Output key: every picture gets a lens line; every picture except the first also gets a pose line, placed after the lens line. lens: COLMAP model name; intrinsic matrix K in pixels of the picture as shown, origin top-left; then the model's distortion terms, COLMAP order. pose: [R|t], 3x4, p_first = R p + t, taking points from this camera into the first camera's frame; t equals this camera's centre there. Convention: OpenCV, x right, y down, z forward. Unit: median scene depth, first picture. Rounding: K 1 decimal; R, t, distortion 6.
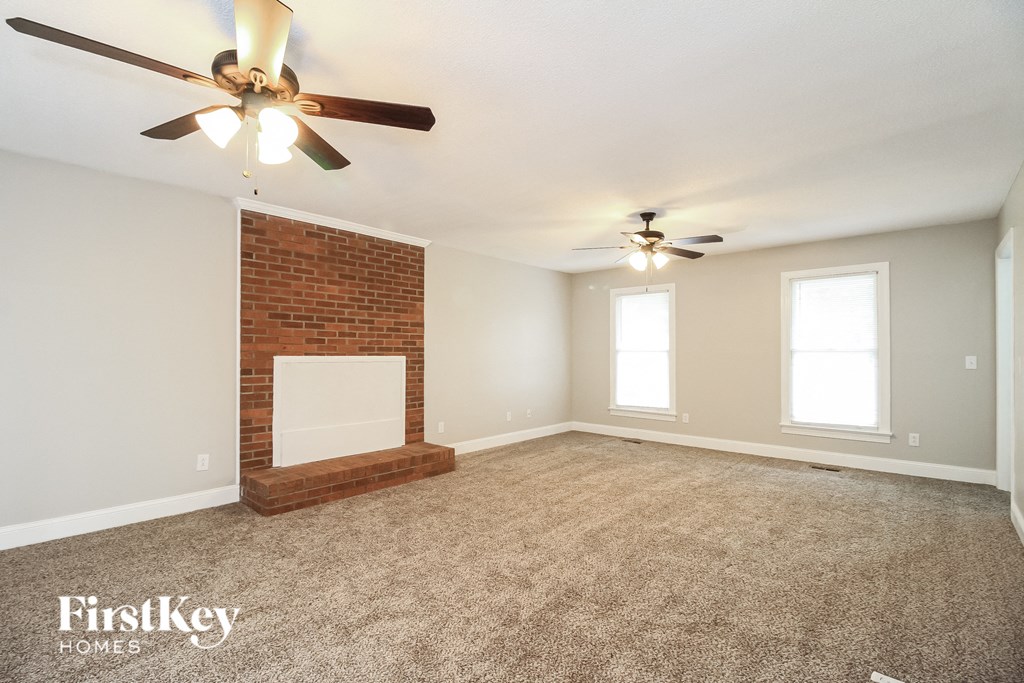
lens RADIAL K [[474.4, 0, 514.2], [0, 474.4, 348.0], [0, 0, 1]] dist [-0.002520, -0.002034]
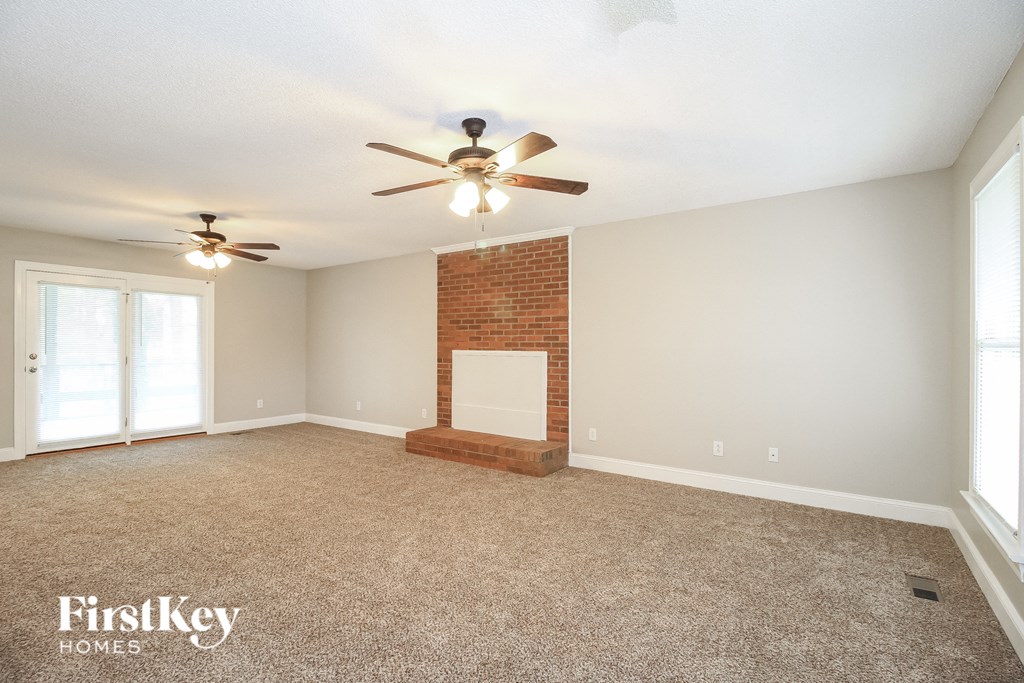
lens RADIAL K [[474.4, 0, 514.0], [0, 474.4, 342.8], [0, 0, 1]] dist [-0.002520, -0.002034]
pose [[0.106663, -0.008108, -0.994262, 0.800053], [0.007716, 0.999943, -0.007327, 0.006006], [0.994265, -0.006890, 0.106719, 0.877517]]
